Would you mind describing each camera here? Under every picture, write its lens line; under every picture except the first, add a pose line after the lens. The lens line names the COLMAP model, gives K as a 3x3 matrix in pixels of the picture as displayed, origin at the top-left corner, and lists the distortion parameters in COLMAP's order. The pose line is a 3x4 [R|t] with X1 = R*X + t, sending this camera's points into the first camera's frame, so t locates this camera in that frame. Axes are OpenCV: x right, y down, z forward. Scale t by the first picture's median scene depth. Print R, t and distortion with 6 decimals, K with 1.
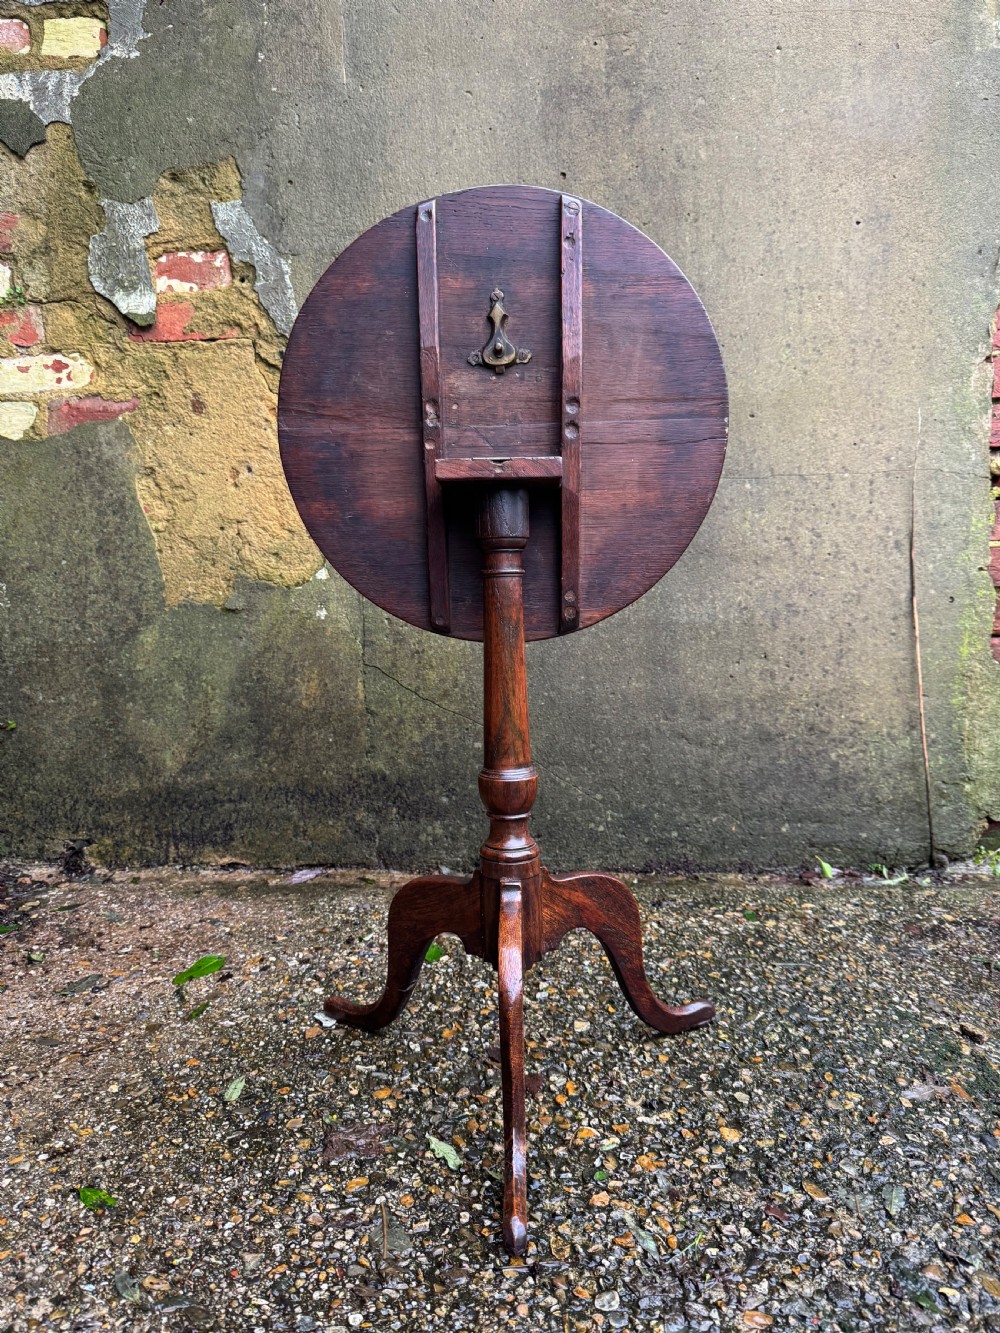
lens RADIAL K [[959.9, 0, 501.4], [0, 959.9, 678.0], [0, 0, 1]] dist [0.000667, -0.017235]
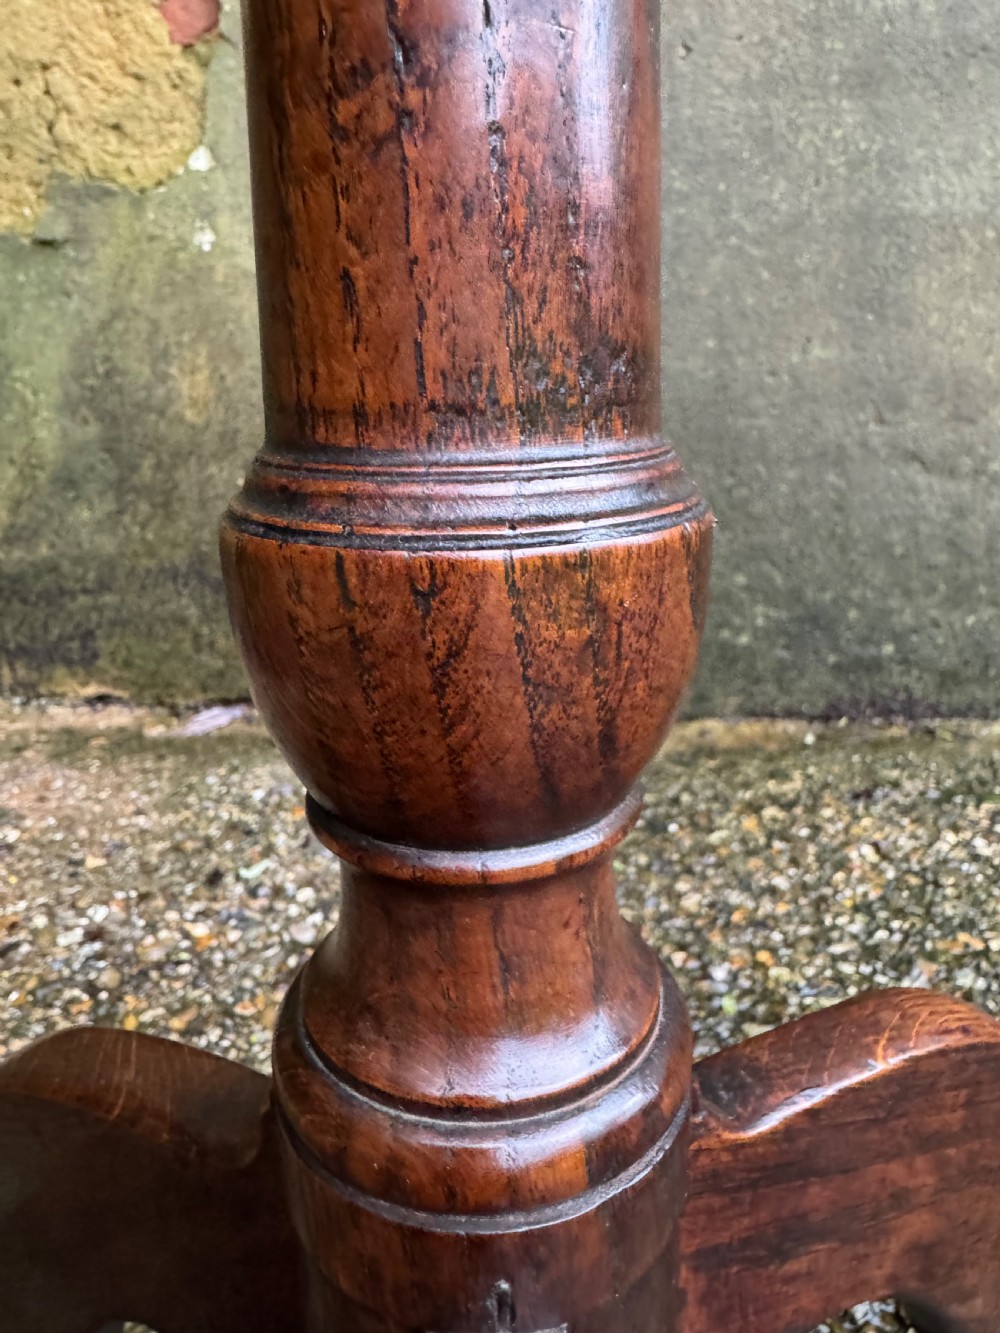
lens RADIAL K [[959.9, 0, 495.6], [0, 959.9, 598.9], [0, 0, 1]] dist [0.000667, -0.017235]
pose [[0.992388, -0.007128, -0.122947, 0.035729], [0.024407, 0.989906, 0.139611, 0.061501], [0.120710, -0.141549, 0.982544, 0.488336]]
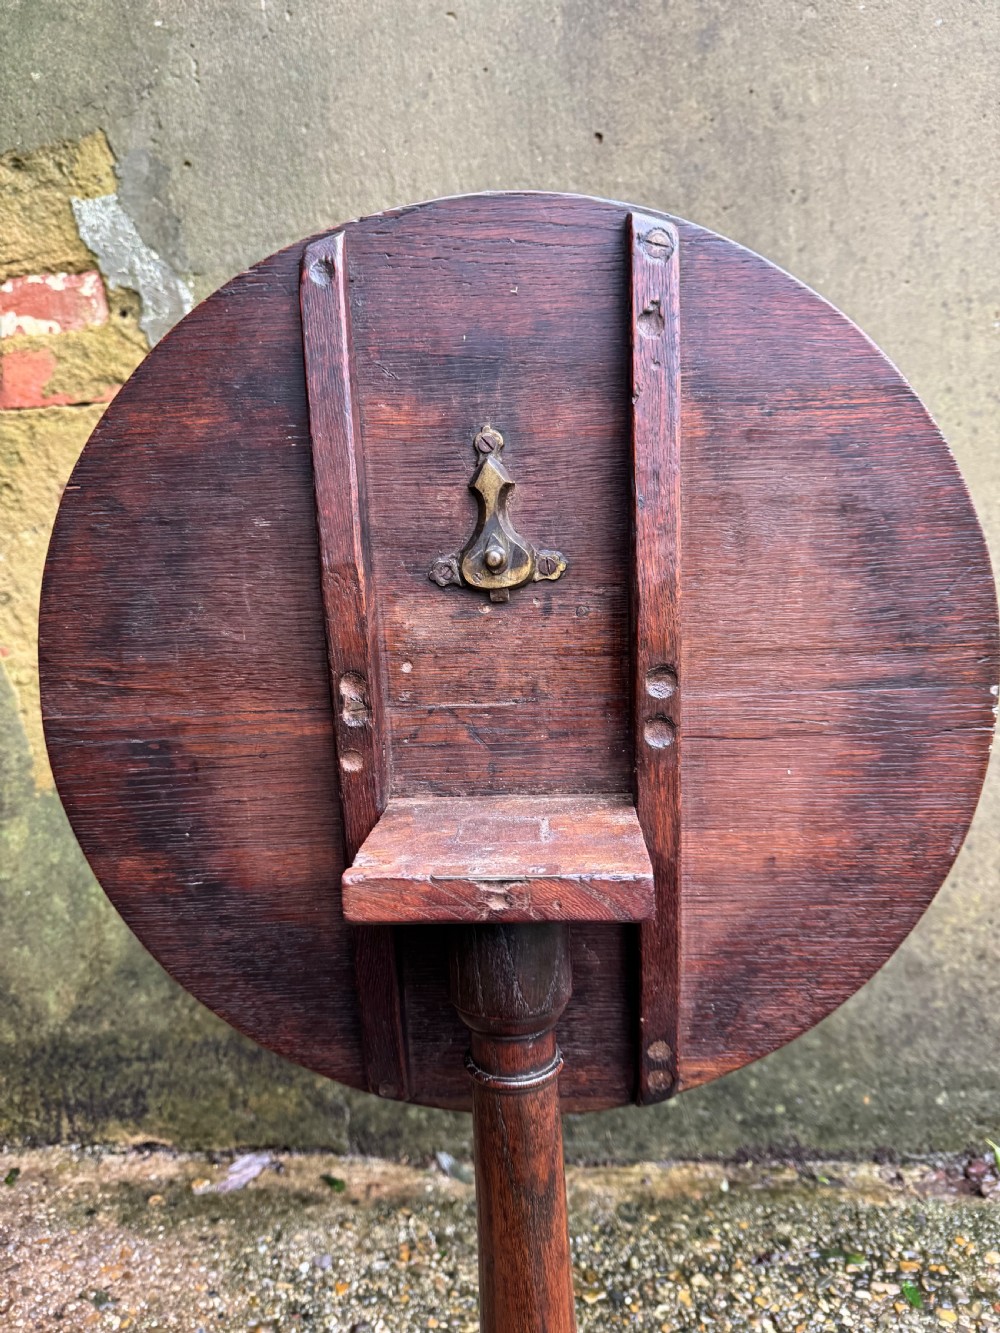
lens RADIAL K [[966.1, 0, 493.7], [0, 966.1, 672.7], [0, 0, 1]] dist [-0.005103, -0.012707]
pose [[0.999253, -0.022625, -0.031341, 0.005448], [0.023616, 0.999221, 0.031622, -0.181760], [0.030601, -0.032339, 0.999008, 0.329441]]
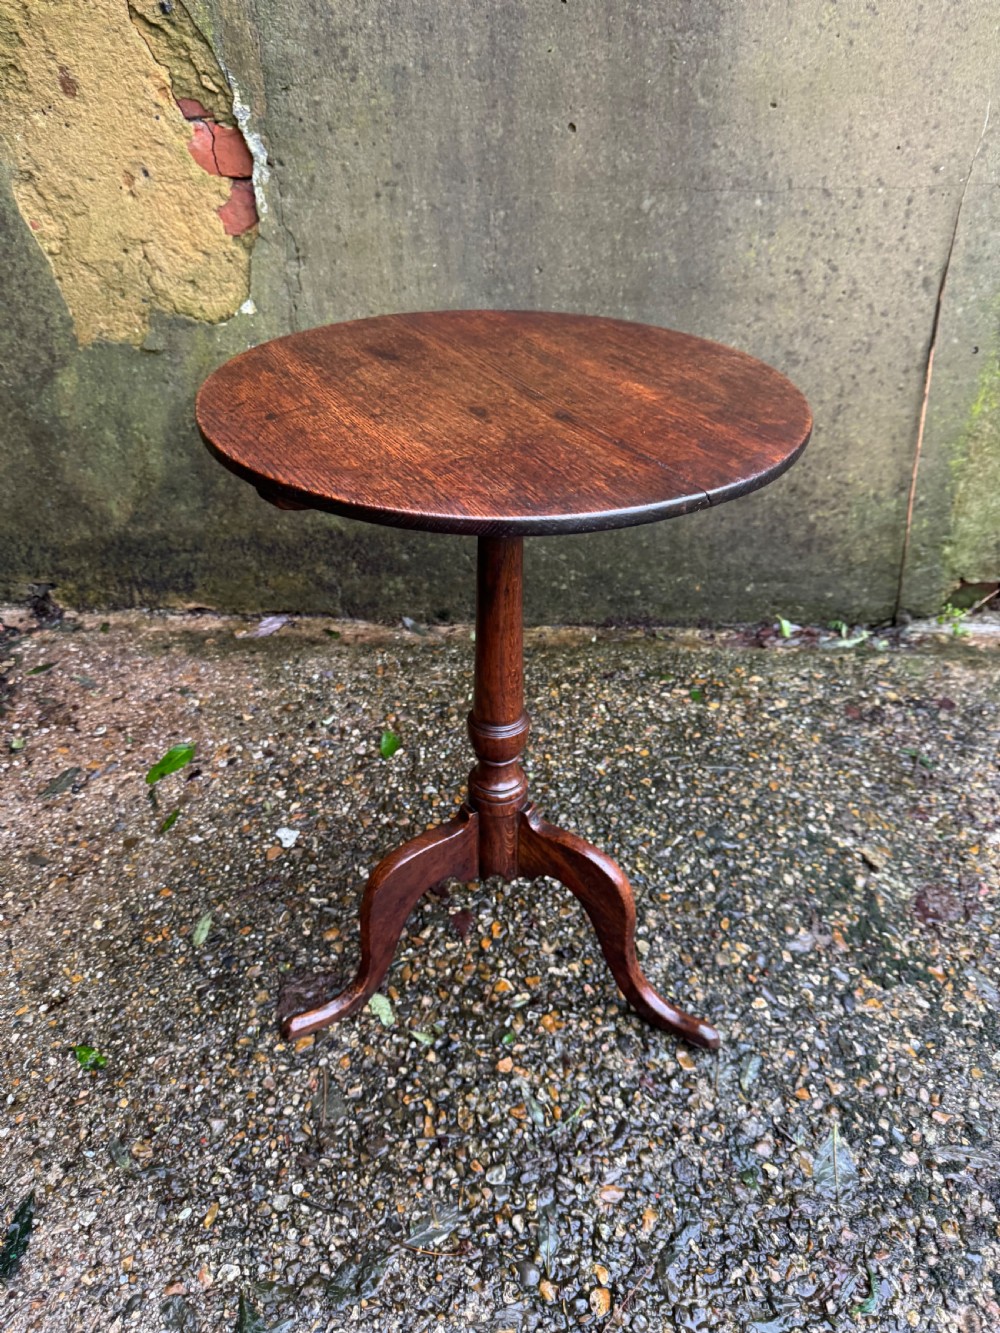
lens RADIAL K [[959.9, 0, 496.0], [0, 959.9, 689.0], [0, 0, 1]] dist [0.000667, -0.017235]
pose [[0.999779, 0.012162, -0.017166, 0.055175], [-0.002417, 0.876950, 0.480575, -0.232440], [0.020898, -0.480427, 0.876785, 0.086081]]
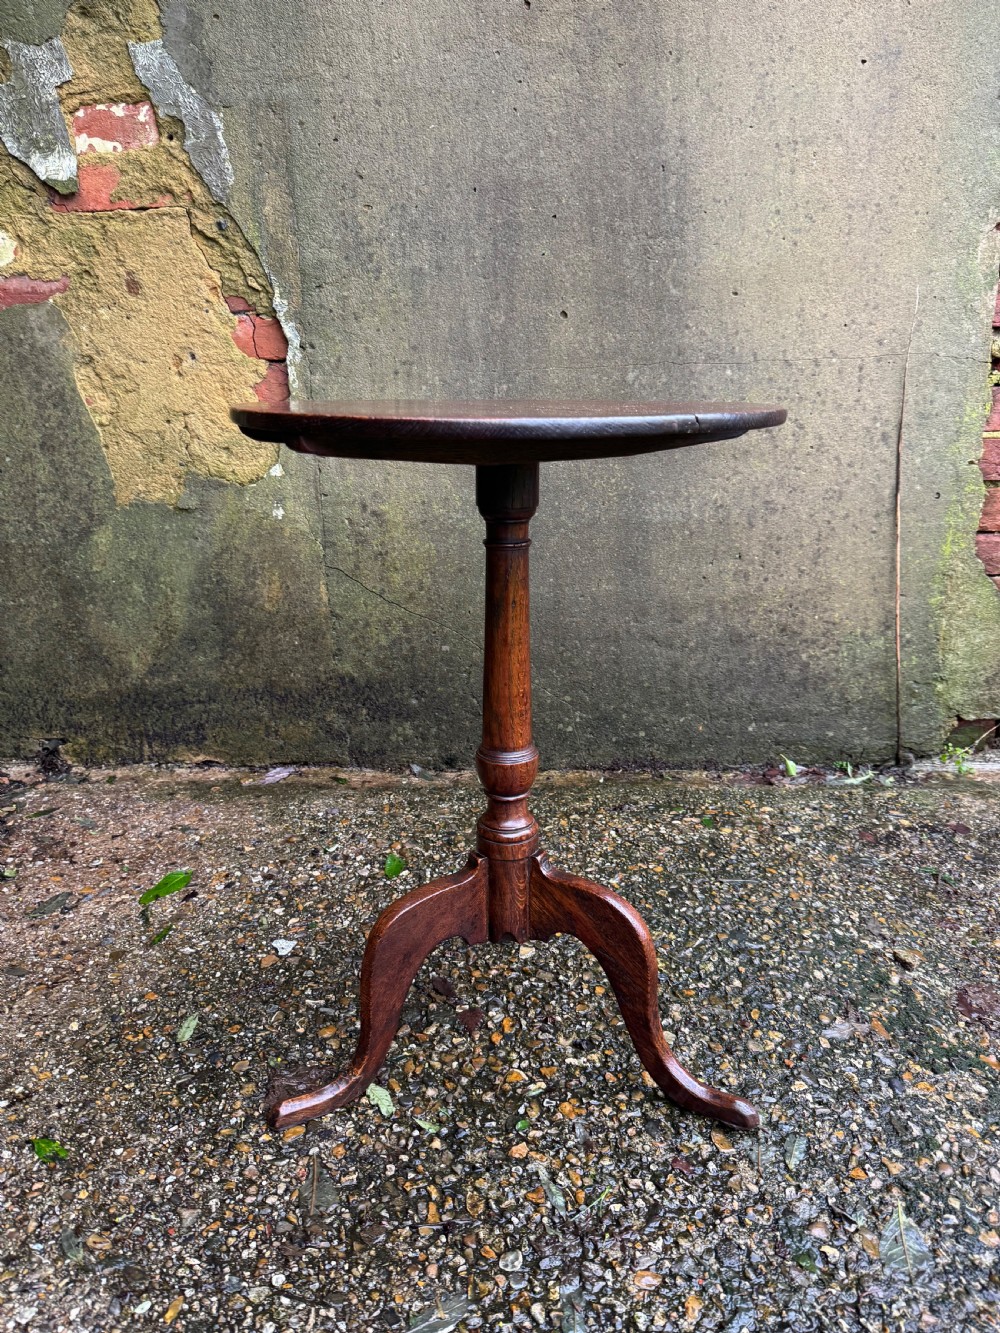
lens RADIAL K [[959.9, 0, 511.1], [0, 959.9, 681.2], [0, 0, 1]] dist [0.000667, -0.017235]
pose [[0.999948, -0.004619, -0.009117, 0.054735], [0.006318, 0.980541, 0.196211, -0.092210], [0.008033, -0.196258, 0.980519, 0.027686]]
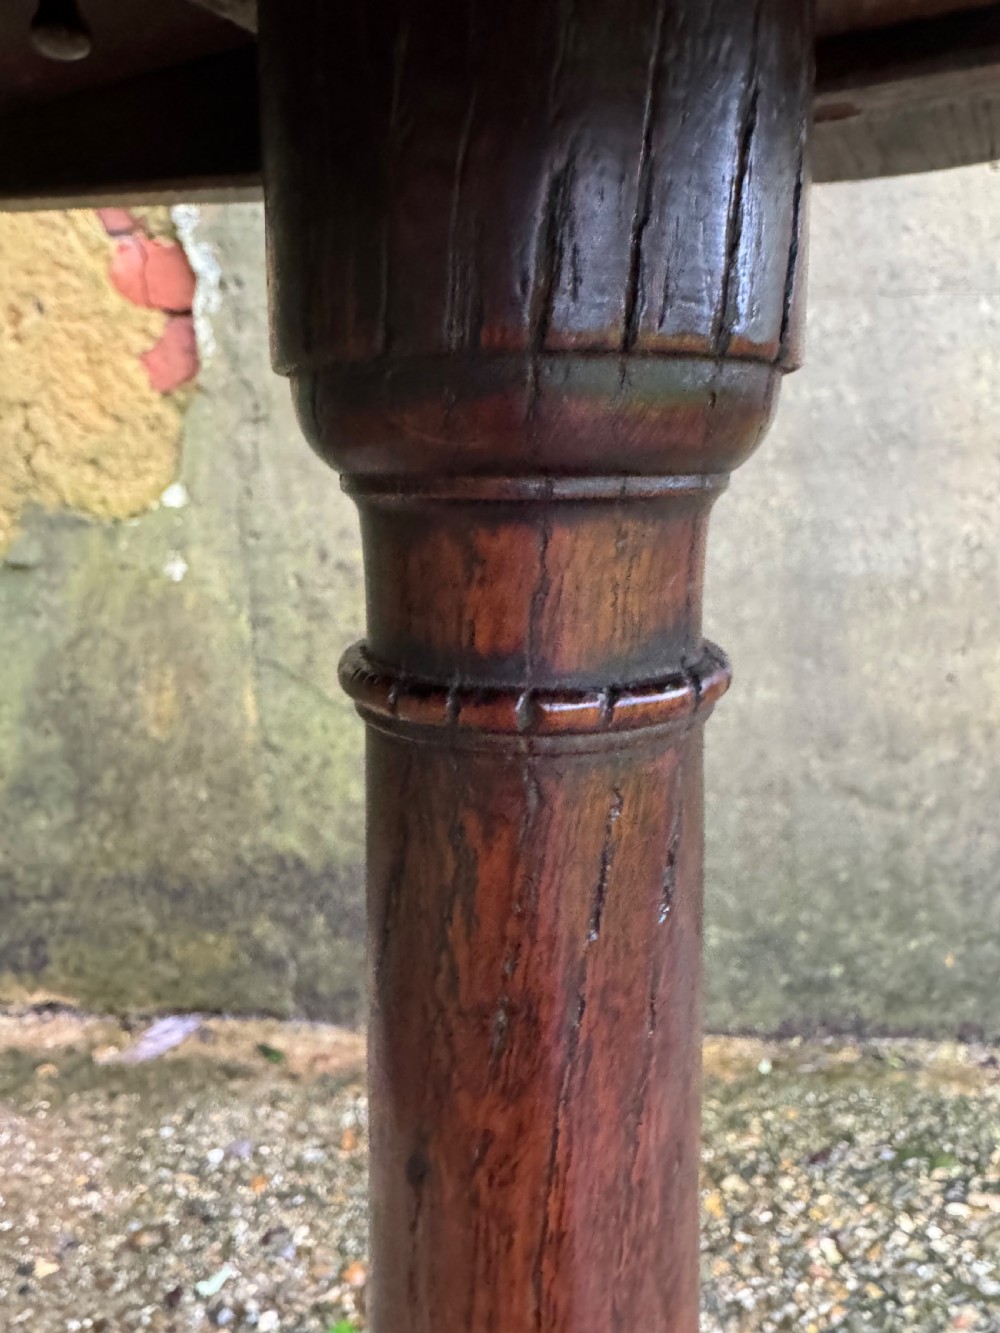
lens RADIAL K [[959.9, 0, 497.6], [0, 959.9, 590.9], [0, 0, 1]] dist [0.000667, -0.017235]
pose [[0.998134, -0.015500, -0.059061, 0.027770], [0.017384, 0.999352, 0.031523, -0.071493], [0.058534, -0.032491, 0.997757, 0.480756]]
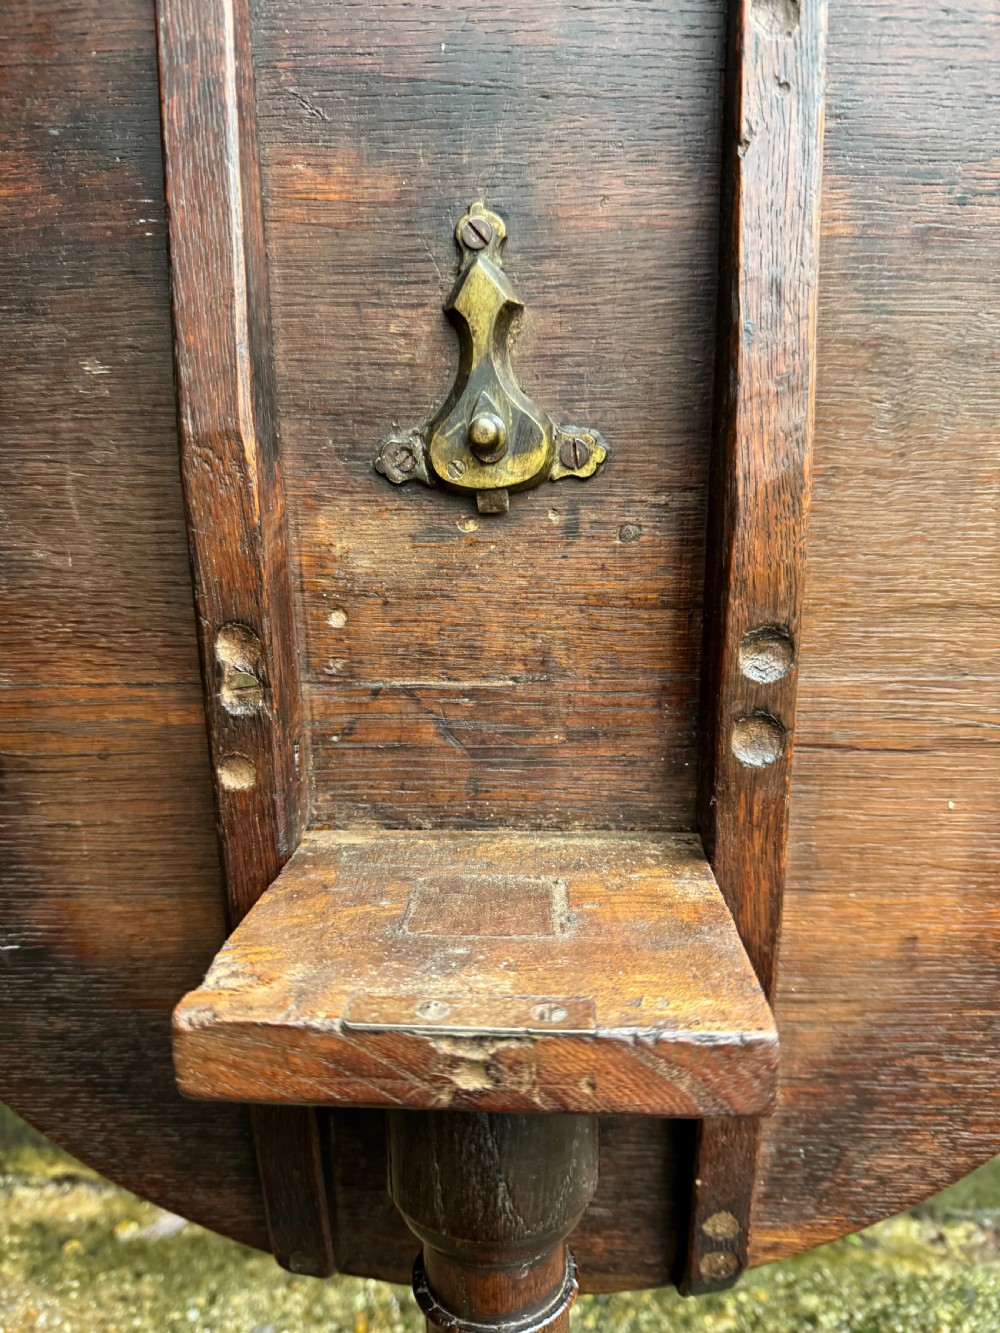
lens RADIAL K [[966.1, 0, 502.7], [0, 966.1, 661.1], [0, 0, 1]] dist [-0.005103, -0.012707]
pose [[0.999857, 0.004934, -0.016186, 0.003507], [-0.004072, 0.998593, 0.052869, -0.176691], [0.016424, -0.052796, 0.998470, 0.439912]]
